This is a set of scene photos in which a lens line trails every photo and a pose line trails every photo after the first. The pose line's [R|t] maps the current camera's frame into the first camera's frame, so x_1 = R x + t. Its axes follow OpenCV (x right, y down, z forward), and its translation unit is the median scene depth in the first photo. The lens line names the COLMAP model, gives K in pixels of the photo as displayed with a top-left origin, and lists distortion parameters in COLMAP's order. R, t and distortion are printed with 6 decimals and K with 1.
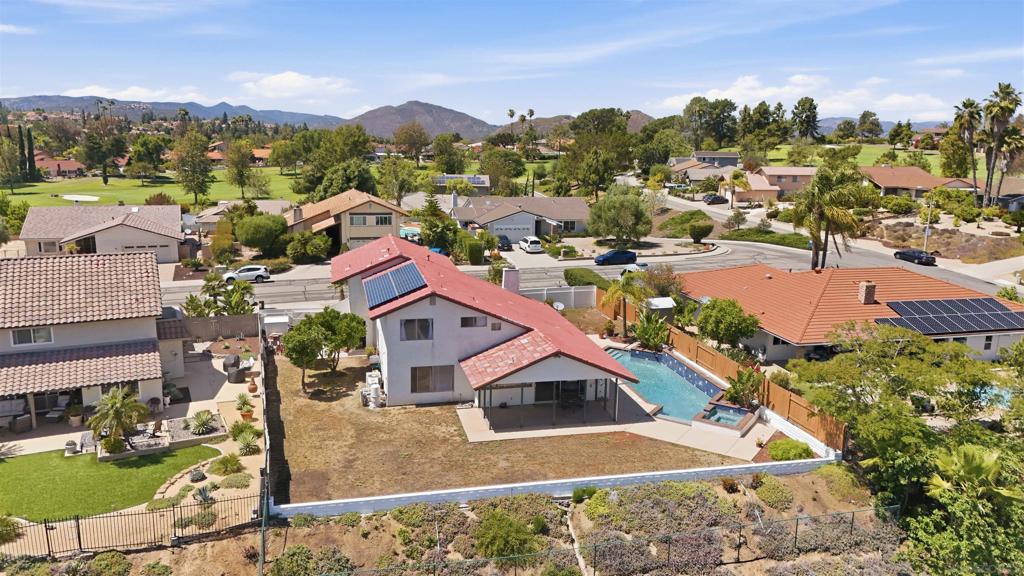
lens RADIAL K [[752.7, 0, 511.9], [0, 752.7, 288.3], [0, 0, 1]] dist [0.072747, -0.067853]
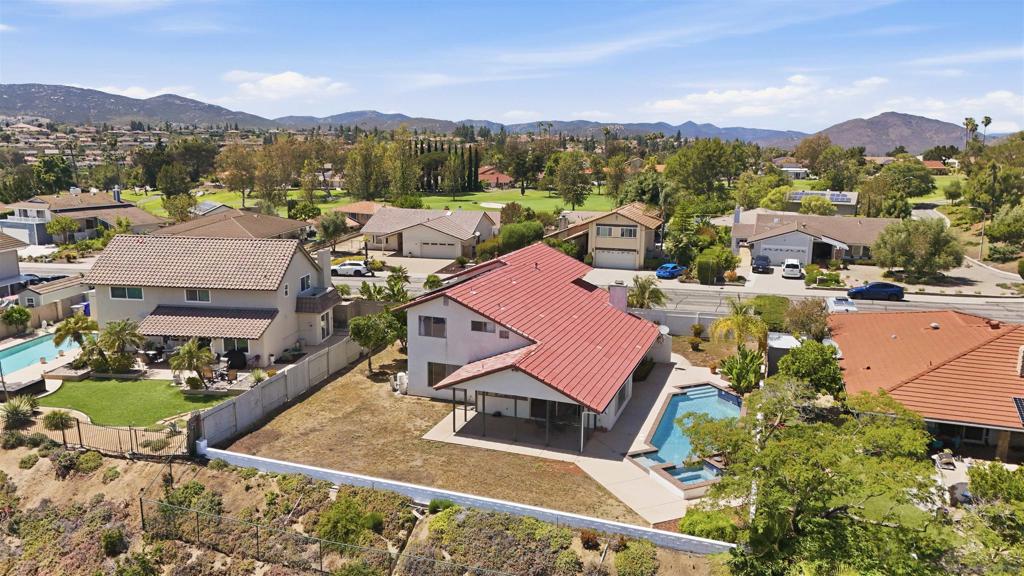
lens RADIAL K [[752.7, 0, 511.8], [0, 752.7, 285.5], [0, 0, 1]] dist [0.072747, -0.067853]
pose [[0.836781, 0.092838, -0.539609, 0.524695], [-0.105986, 0.994345, 0.006720, -0.021580], [0.537182, 0.051568, 0.841889, 0.164953]]
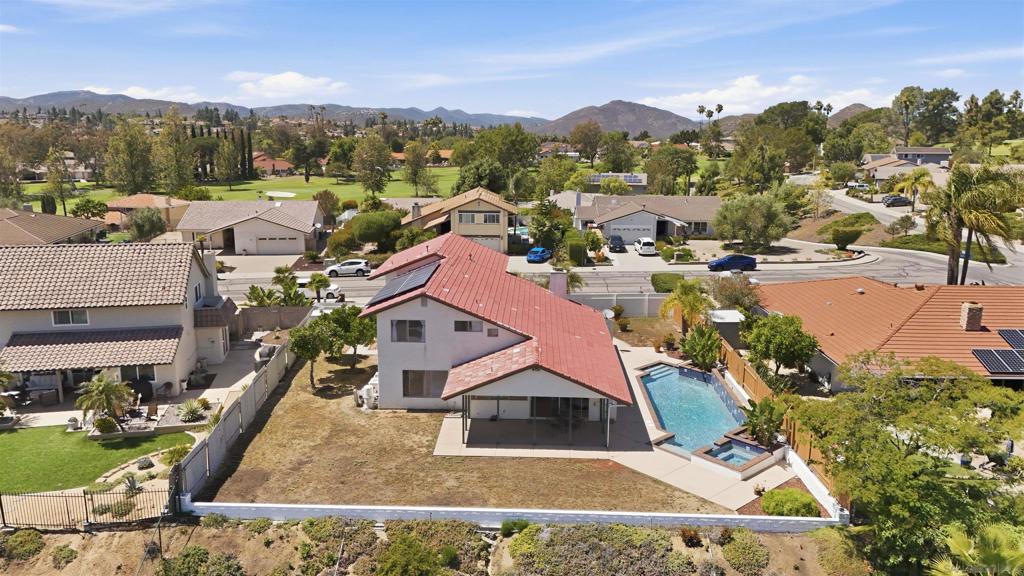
lens RADIAL K [[752.7, 0, 512.4], [0, 752.7, 287.0], [0, 0, 1]] dist [0.072747, -0.067853]
pose [[0.965953, 0.041278, -0.255403, 0.240323], [-0.041552, 0.999127, 0.004328, -0.010586], [0.255359, 0.006432, 0.966825, 0.107148]]
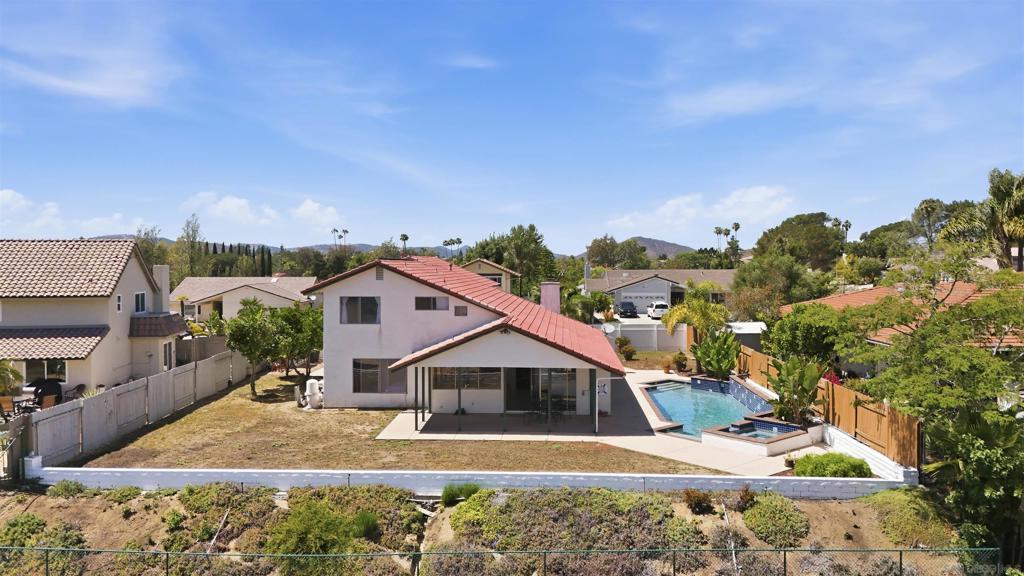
lens RADIAL K [[752.7, 0, 512.8], [0, 752.7, 286.7], [0, 0, 1]] dist [0.072747, -0.067853]
pose [[0.957537, -0.011812, -0.288067, 0.258116], [-0.039659, 0.984266, -0.172187, 0.160354], [0.285568, 0.176300, 0.942003, 0.279954]]
